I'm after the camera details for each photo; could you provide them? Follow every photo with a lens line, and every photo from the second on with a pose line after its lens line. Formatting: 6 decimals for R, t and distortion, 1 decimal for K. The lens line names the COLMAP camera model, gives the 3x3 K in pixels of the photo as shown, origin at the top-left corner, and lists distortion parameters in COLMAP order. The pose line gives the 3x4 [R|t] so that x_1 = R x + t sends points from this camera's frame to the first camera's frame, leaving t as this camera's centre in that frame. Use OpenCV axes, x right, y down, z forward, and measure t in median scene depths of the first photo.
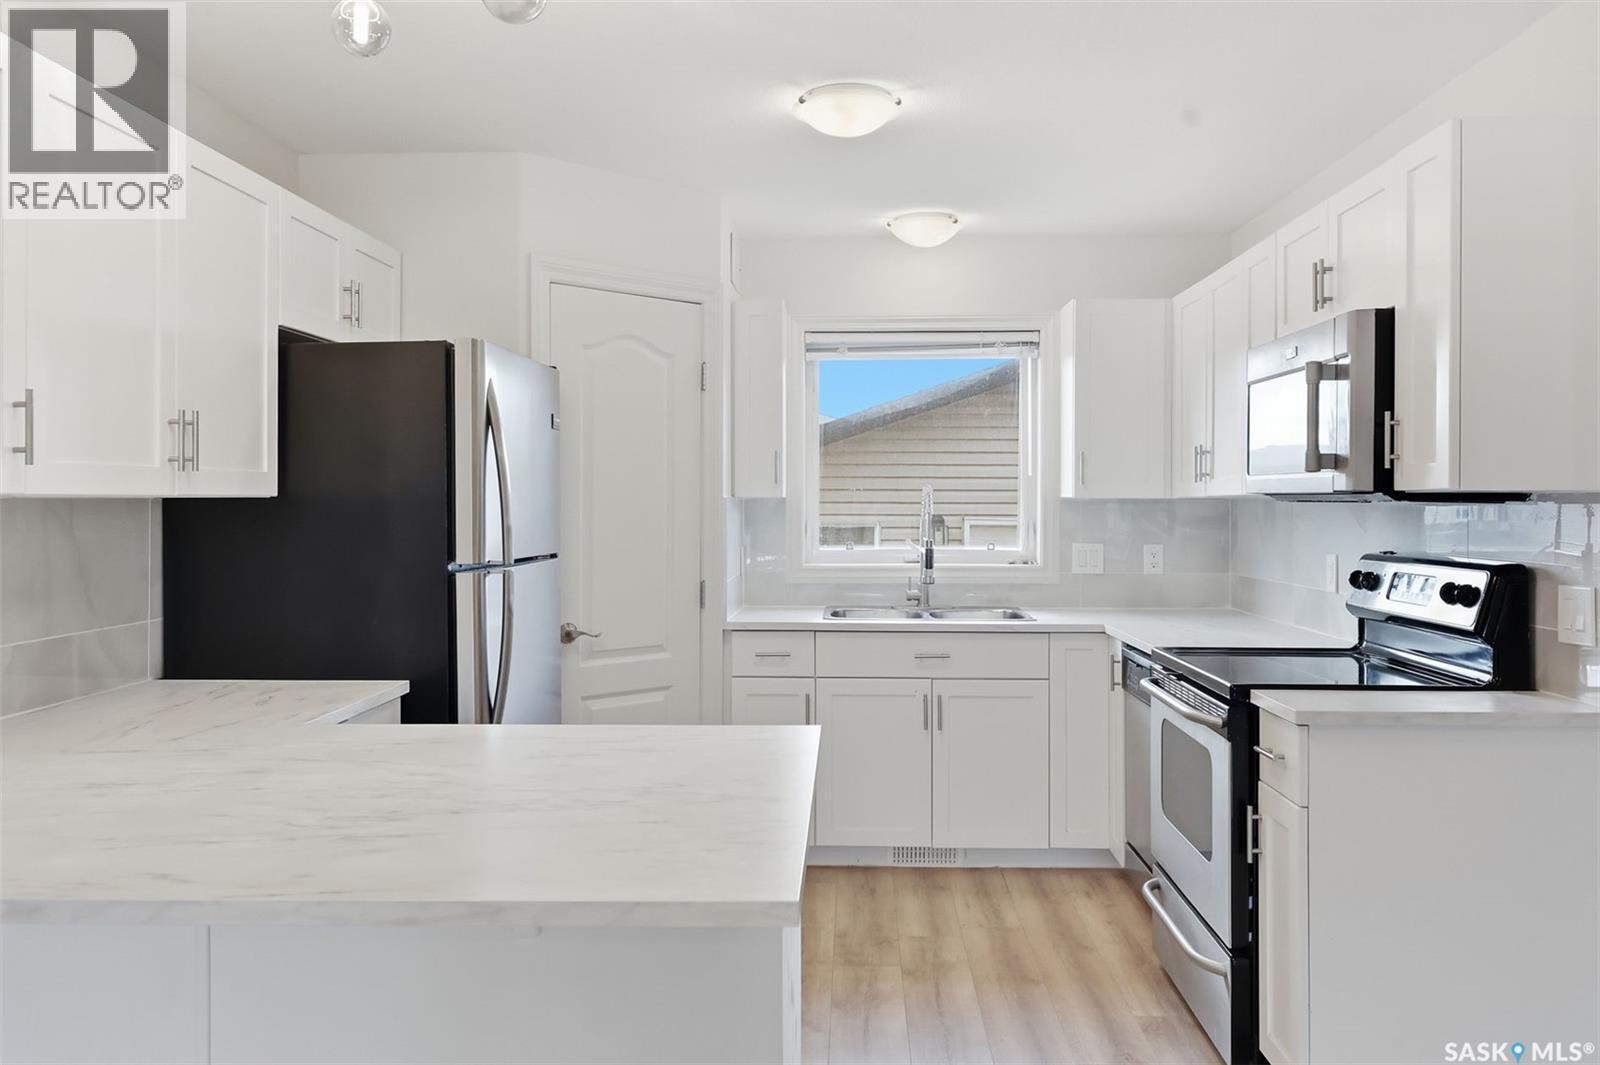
lens RADIAL K [[1225.9, 0, 794.4], [0, 1225.9, 509.9], [0, 0, 1]] dist [0.004840, 0.003473]
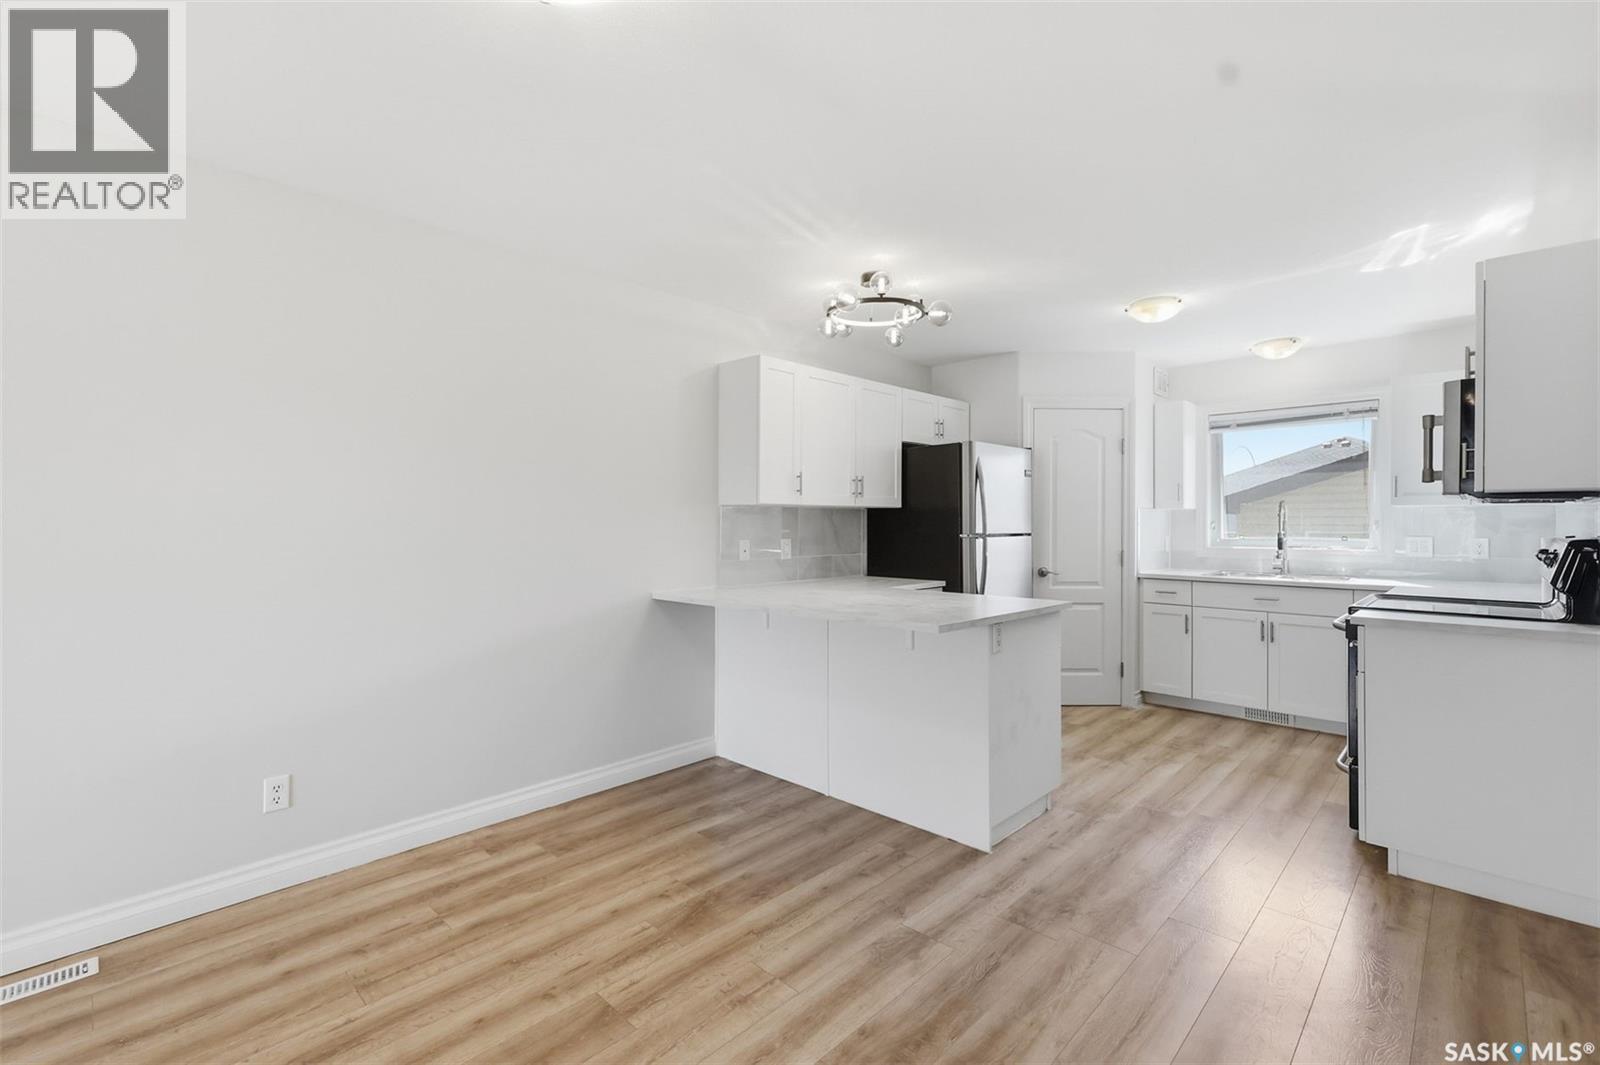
lens RADIAL K [[699.3, 0, 802.7], [0, 699.3, 525.2], [0, 0, 1]] dist [0.004329, 0.000447]
pose [[0.748625, 0.002341, -0.662990, 0.323996], [-0.005200, 0.999984, -0.002341, 0.025150], [0.662974, 0.005200, 0.748625, -0.196905]]
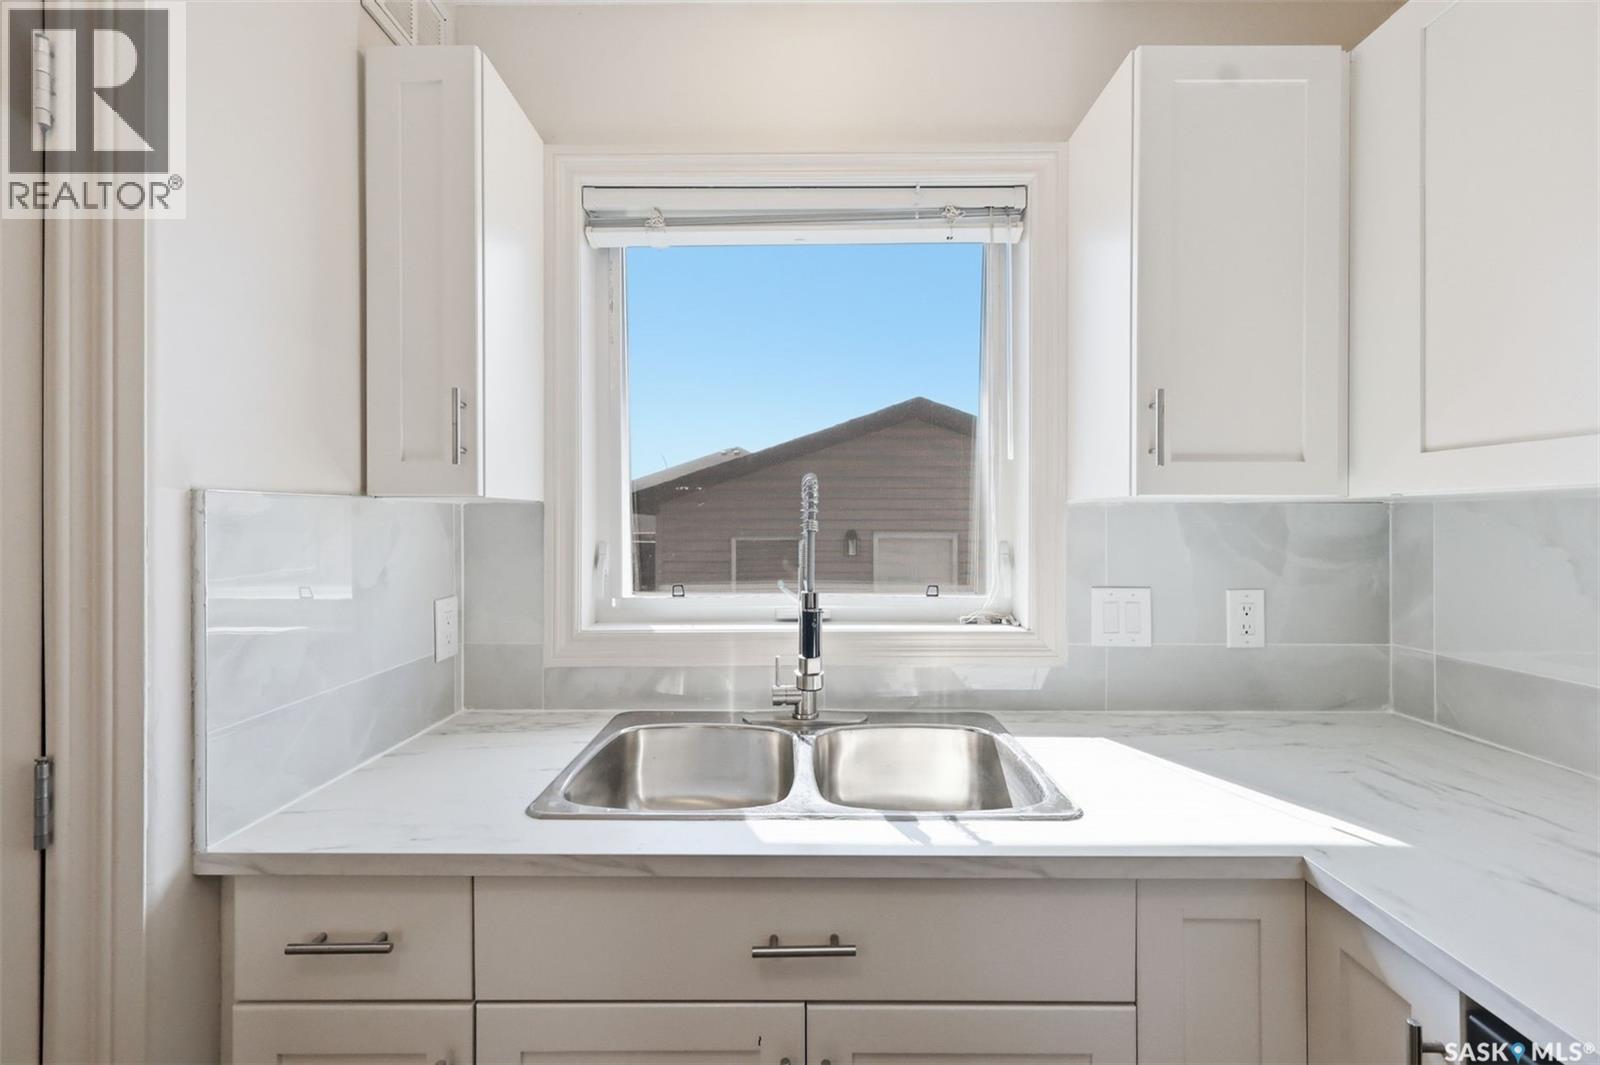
lens RADIAL K [[699.3, 0, 802.7], [0, 699.3, 525.2], [0, 0, 1]] dist [0.004329, 0.000447]
pose [[0.999201, -0.000700, 0.039961, 0.121990], [0.000786, 0.999997, -0.002131, 0.000896], [-0.039959, 0.002161, 0.999199, 0.938400]]
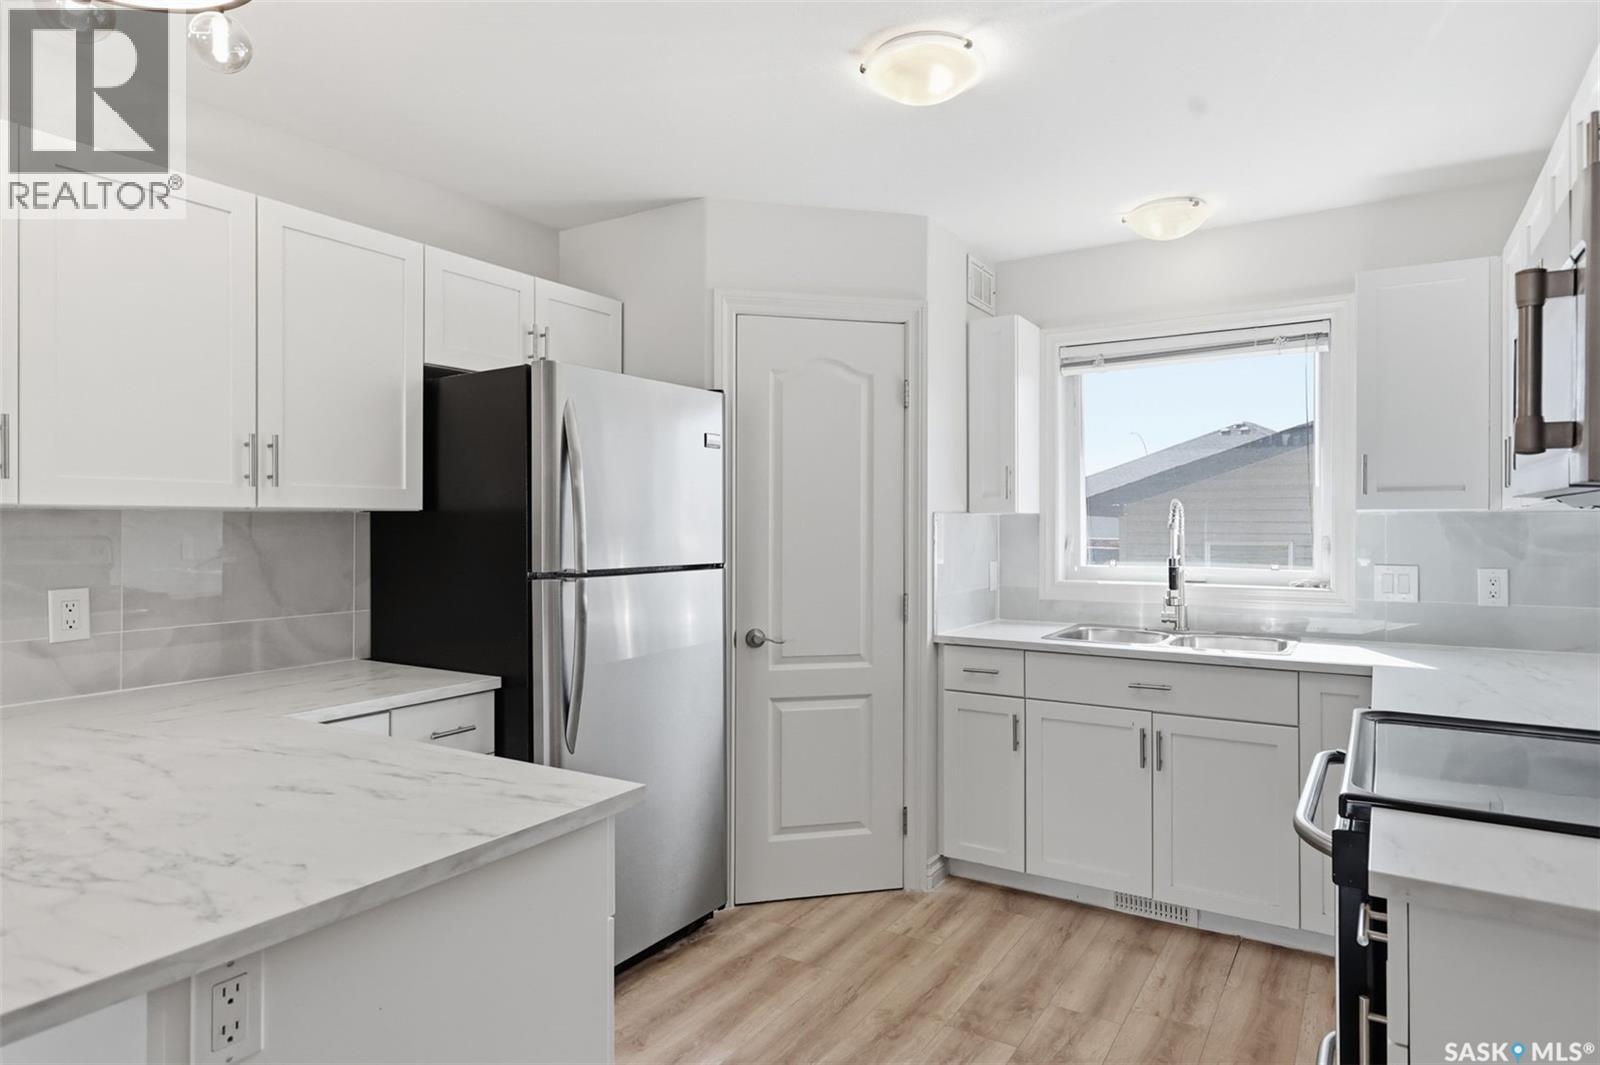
lens RADIAL K [[914.2, 0, 803.4], [0, 914.2, 524.2], [0, 0, 1]] dist [0.010226, 0.000778]
pose [[0.871710, -0.000502, -0.490022, 0.257860], [-0.003215, 0.999972, -0.006743, 0.005790], [0.490012, 0.007454, 0.871684, 0.335816]]
